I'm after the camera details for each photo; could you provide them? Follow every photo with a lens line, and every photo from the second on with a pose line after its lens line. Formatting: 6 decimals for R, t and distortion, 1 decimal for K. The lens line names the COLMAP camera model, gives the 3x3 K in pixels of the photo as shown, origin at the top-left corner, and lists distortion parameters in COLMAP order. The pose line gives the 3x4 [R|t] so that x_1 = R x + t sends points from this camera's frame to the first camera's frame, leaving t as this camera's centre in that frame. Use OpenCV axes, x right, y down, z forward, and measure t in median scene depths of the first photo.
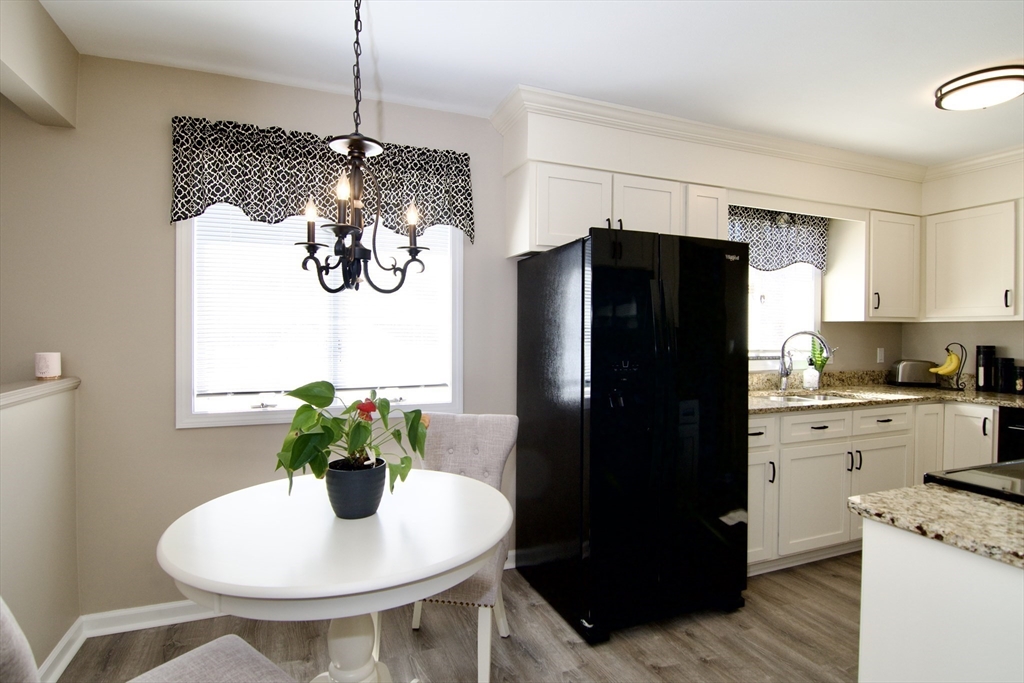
lens RADIAL K [[504.0, 0, 512.0], [0, 504.0, 341.5], [0, 0, 1]] dist [-0.000439, -0.015715]
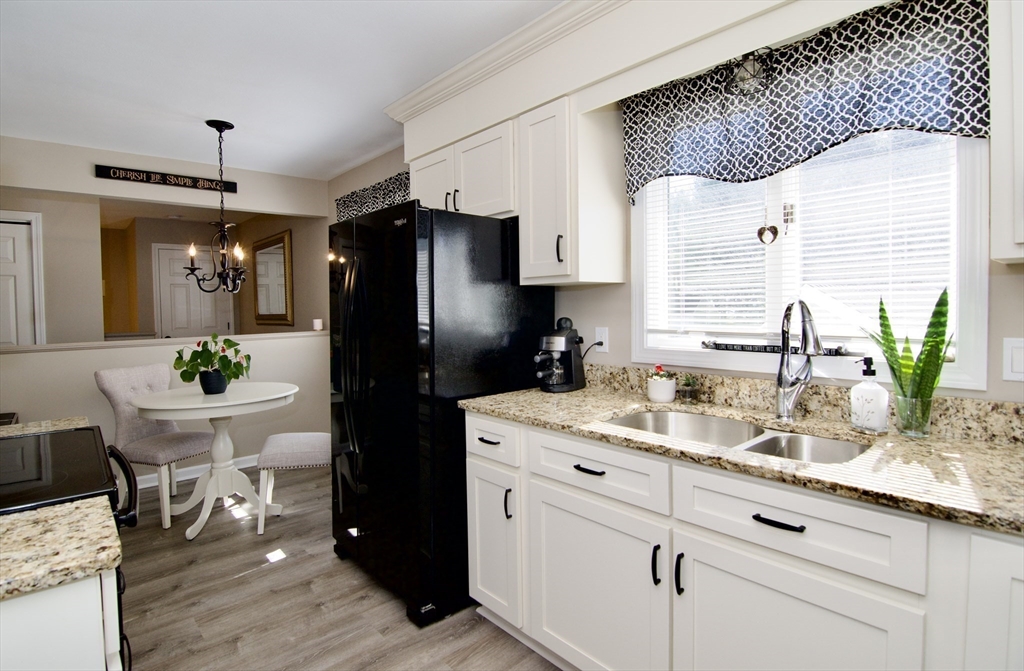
lens RADIAL K [[502.3, 0, 495.6], [0, 502.3, 318.9], [0, 0, 1]] dist [-0.002645, -0.000931]
pose [[0.354701, 0.017229, -0.934821, 0.891625], [0.000879, 0.999824, 0.018761, -0.007956], [0.934980, -0.007476, 0.354623, 0.563829]]
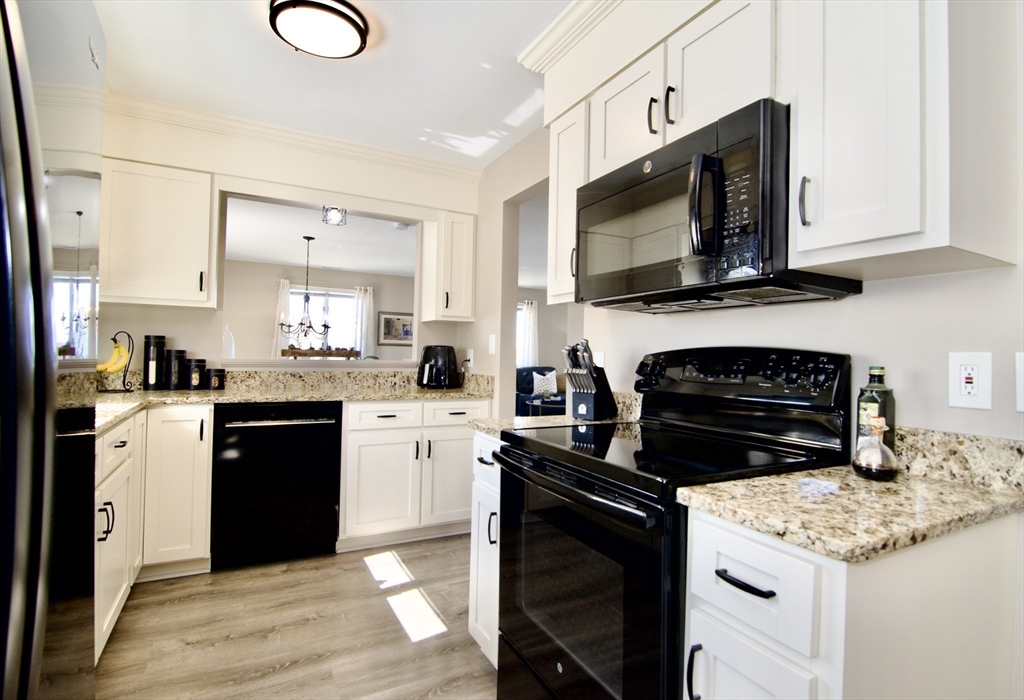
lens RADIAL K [[501.0, 0, 512.0], [0, 501.0, 350.0], [0, 0, 1]] dist [0.000880, -0.000445]
pose [[-0.121403, -0.000968, 0.992603, 0.043260], [-0.005687, 0.999984, 0.000279, 0.028740], [-0.992587, -0.005612, -0.121406, 0.499434]]
